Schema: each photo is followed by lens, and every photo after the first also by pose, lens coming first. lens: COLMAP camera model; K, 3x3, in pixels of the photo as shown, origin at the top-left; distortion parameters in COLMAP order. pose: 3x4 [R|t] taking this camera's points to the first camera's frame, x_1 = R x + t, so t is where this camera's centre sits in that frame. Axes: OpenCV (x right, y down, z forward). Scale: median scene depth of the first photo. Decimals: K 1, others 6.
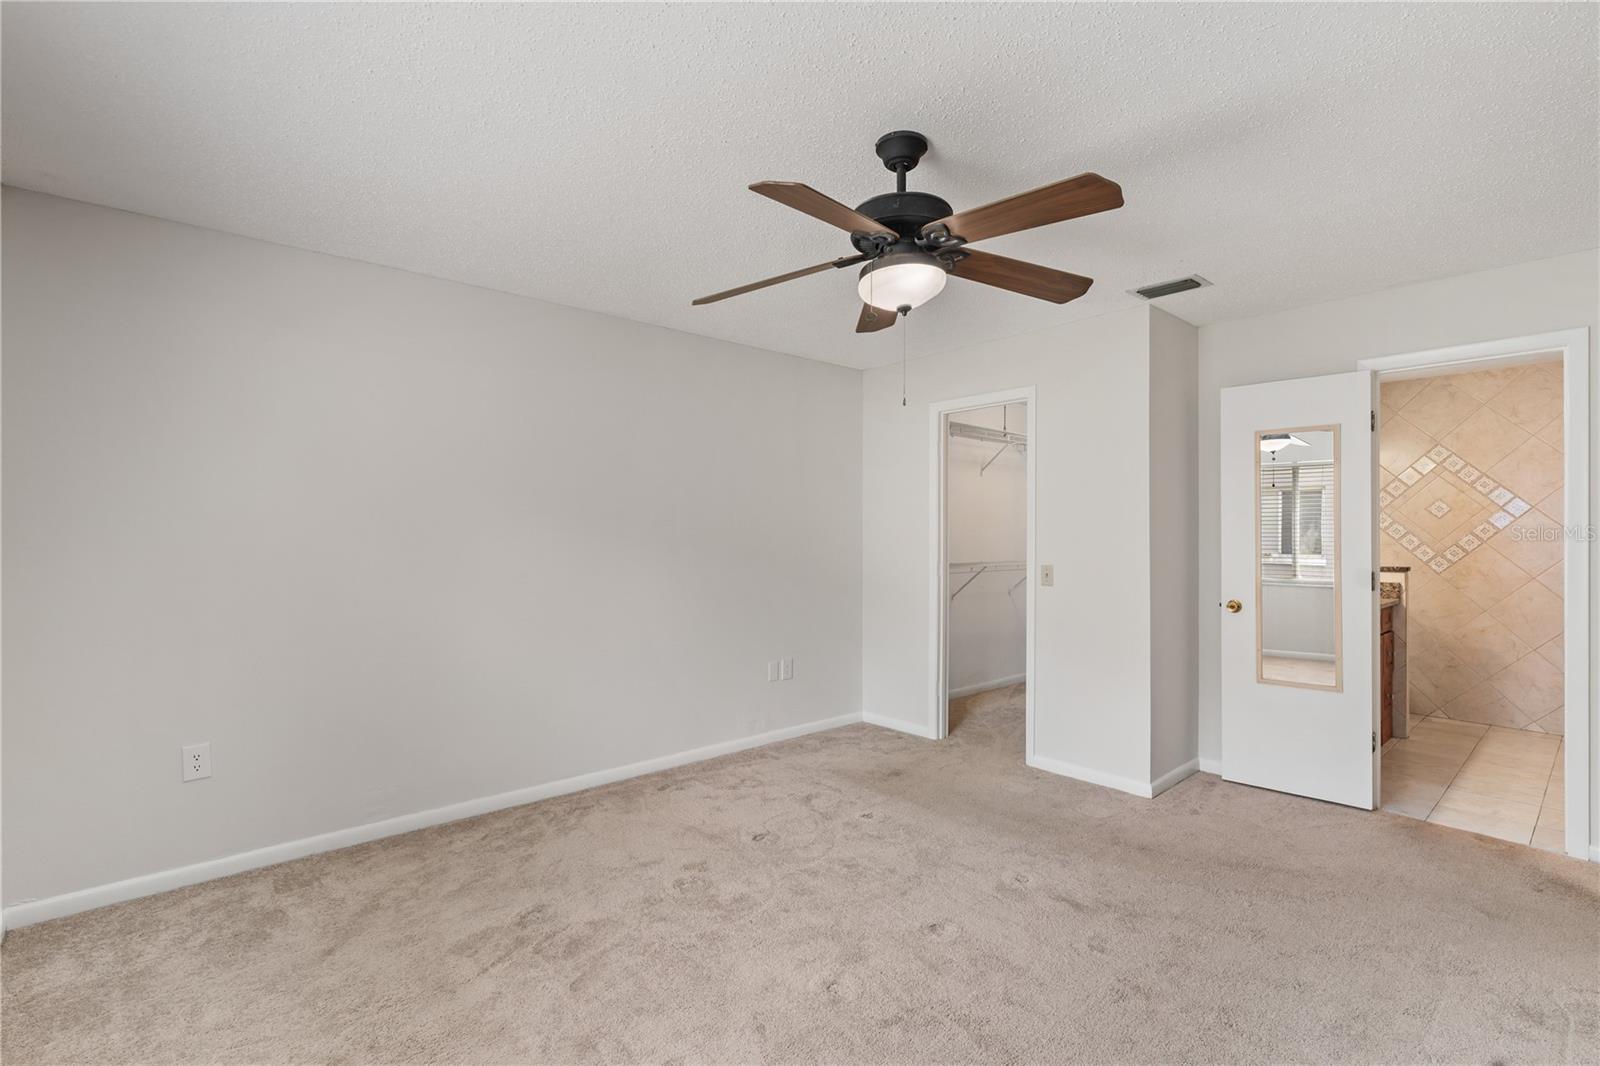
lens RADIAL K [[726.9, 0, 795.4], [0, 726.9, 530.5], [0, 0, 1]] dist [0.001752, -0.000461]
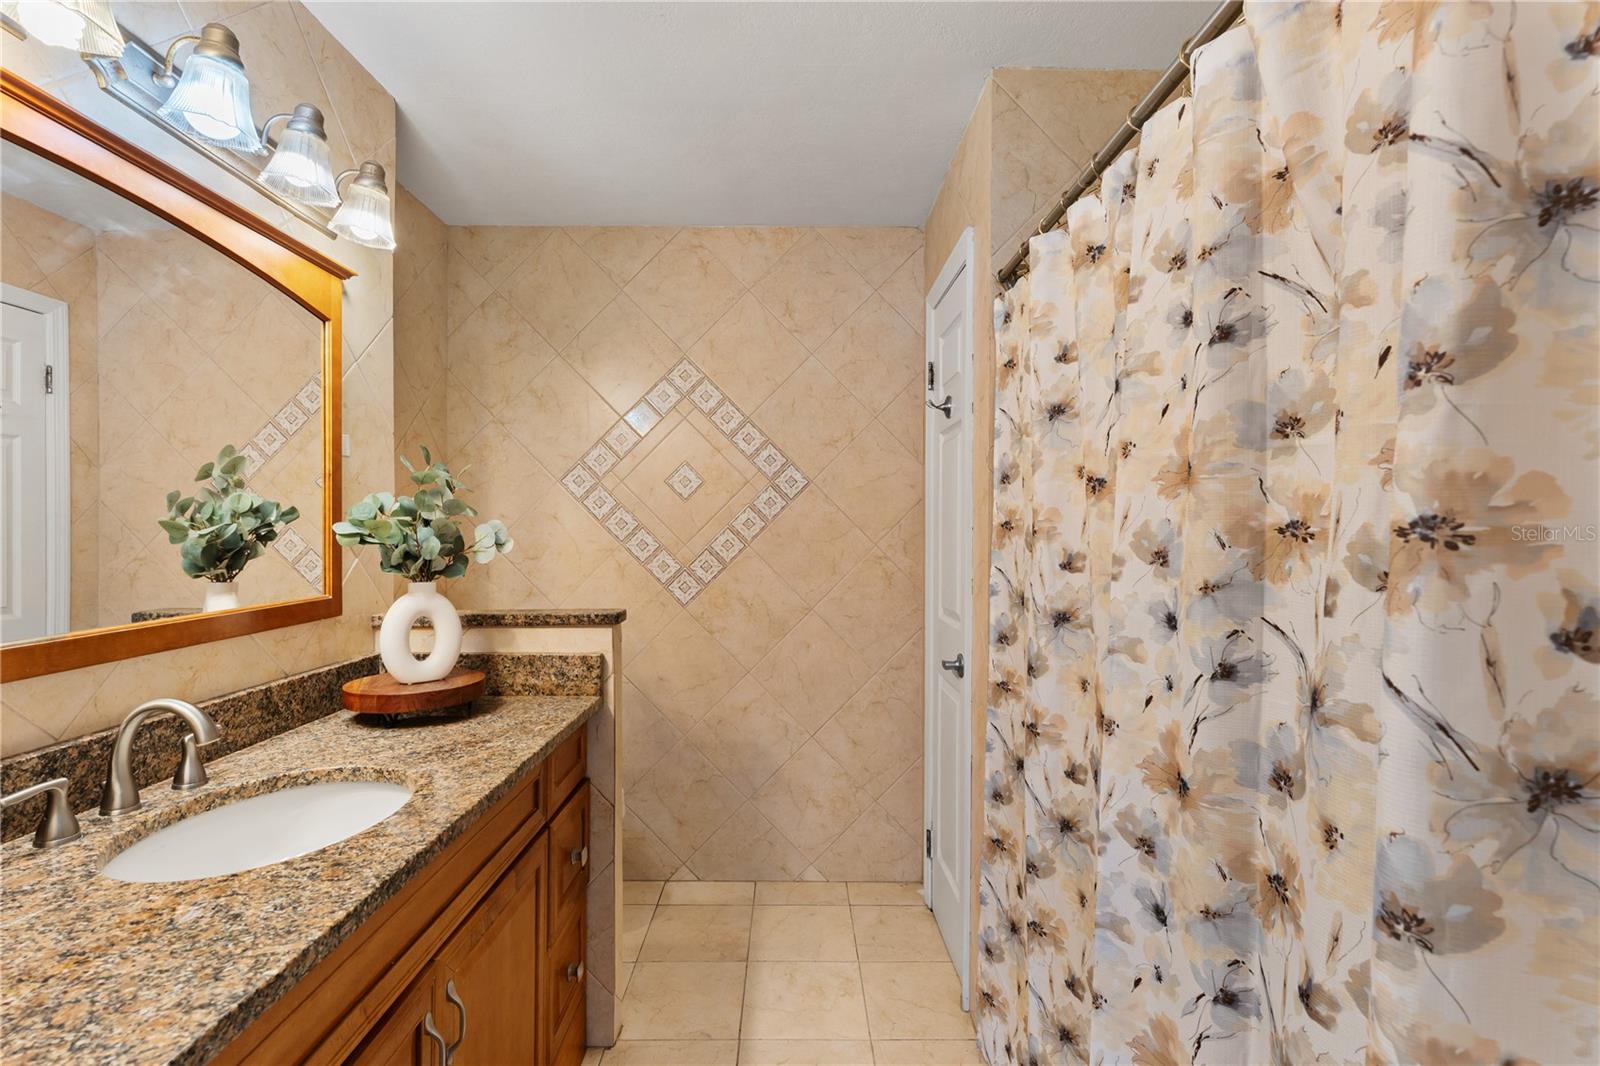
lens RADIAL K [[726.9, 0, 795.4], [0, 726.9, 530.5], [0, 0, 1]] dist [0.001752, -0.000461]
pose [[0.653423, 0.002020, 0.756990, 0.592332], [-0.003803, 0.999993, 0.000614, 0.005266], [-0.756983, -0.003280, 0.653426, 0.655280]]
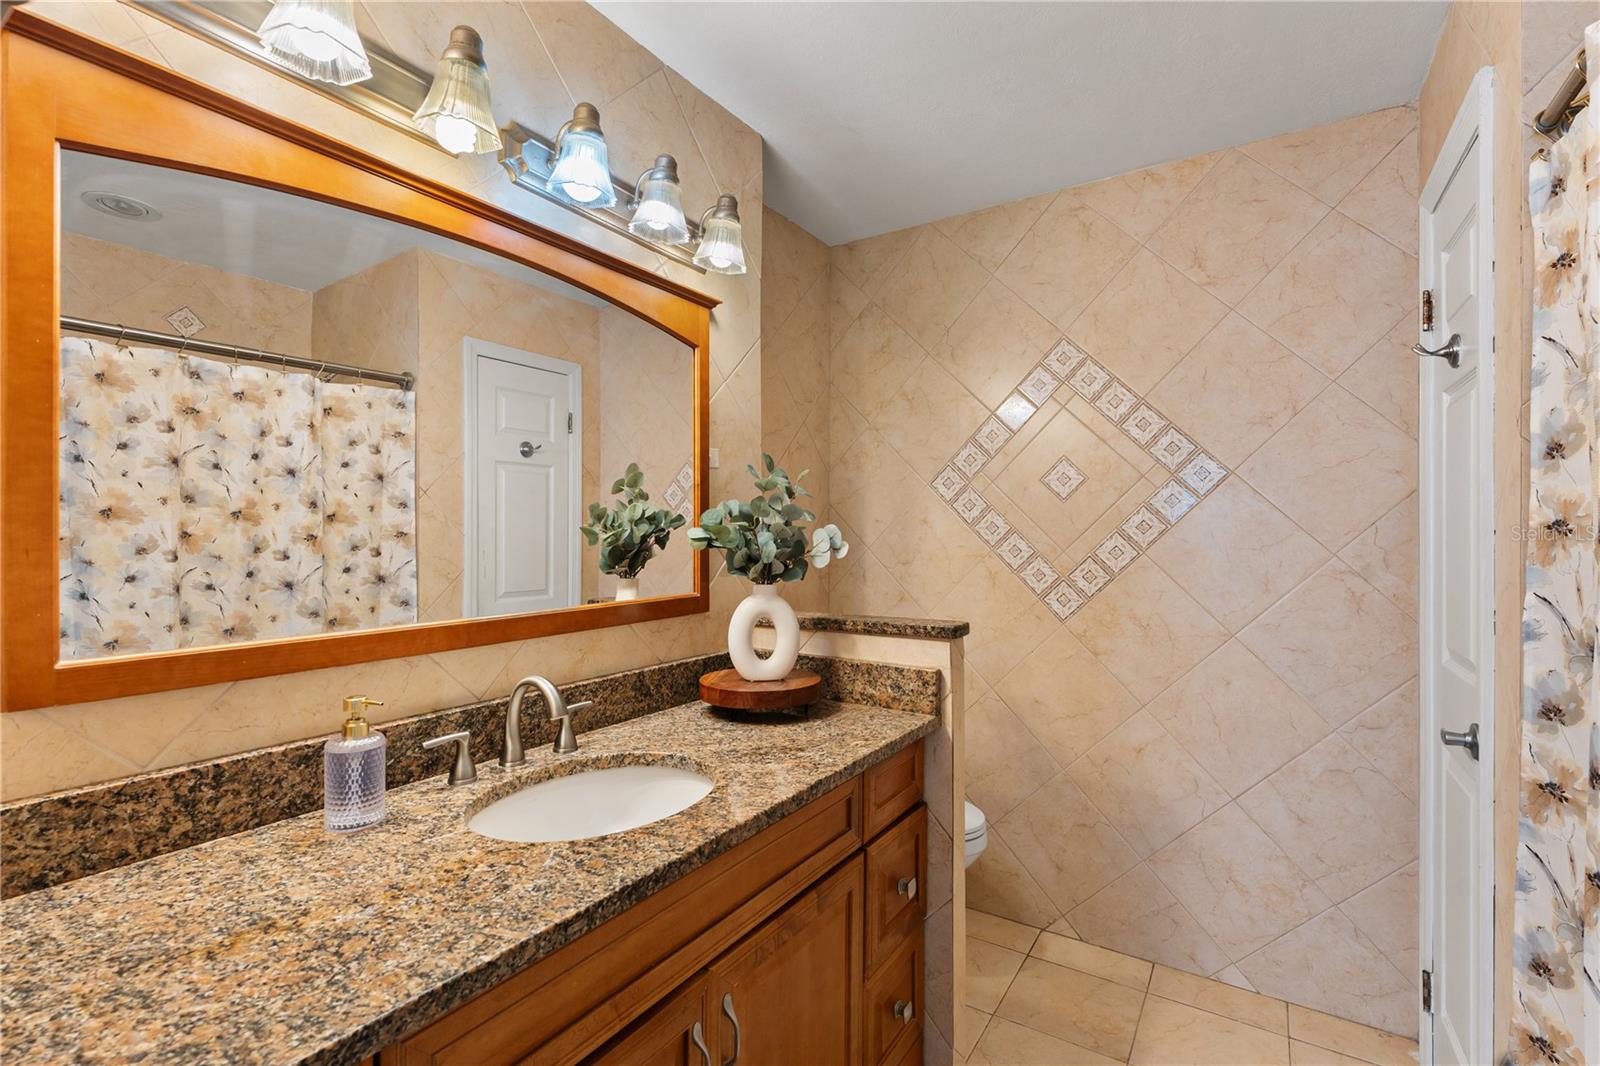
lens RADIAL K [[726.9, 0, 795.4], [0, 726.9, 530.5], [0, 0, 1]] dist [0.001752, -0.000461]
pose [[0.960534, 0.003694, 0.278138, 0.651318], [-0.002909, 0.999991, -0.003233, 0.004992], [-0.278148, 0.002296, 0.960536, 0.664590]]
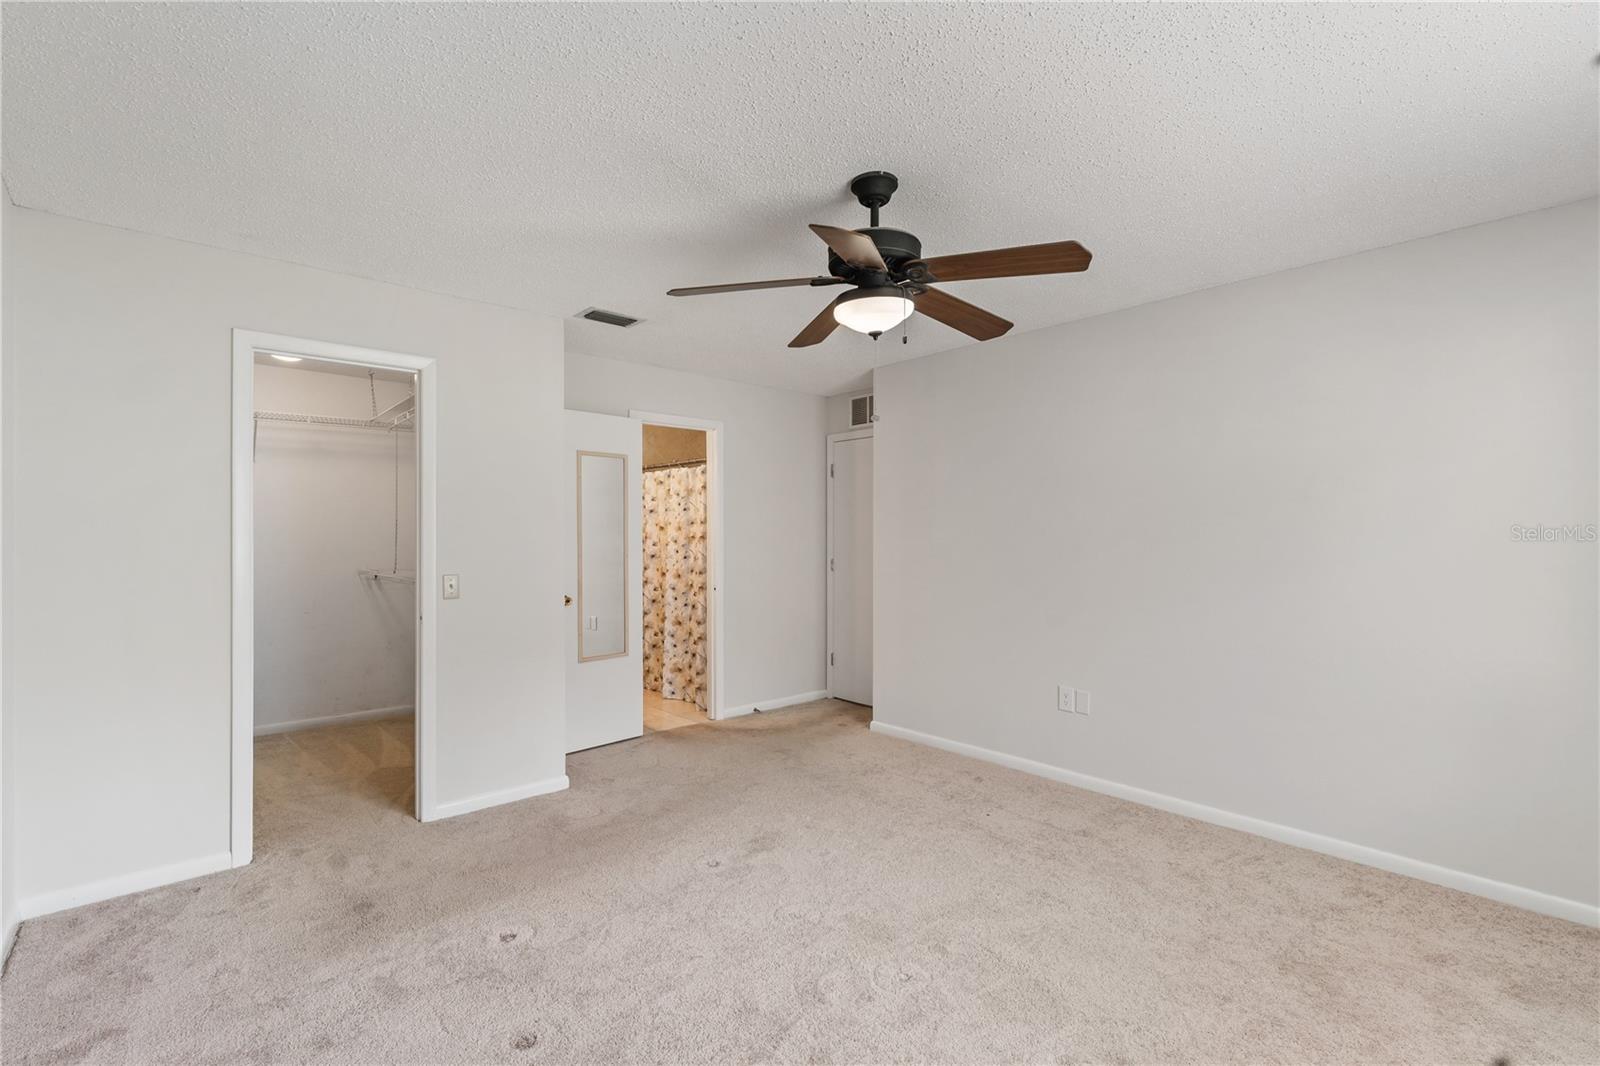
lens RADIAL K [[732.0, 0, 796.7], [0, 732.0, 525.4], [0, 0, 1]] dist [0.010274, -0.000307]
pose [[0.007374, 0.011991, 0.999901, -0.433153], [0.001884, 0.999926, -0.012005, 0.000310], [-0.999971, 0.001972, 0.007350, 0.494887]]
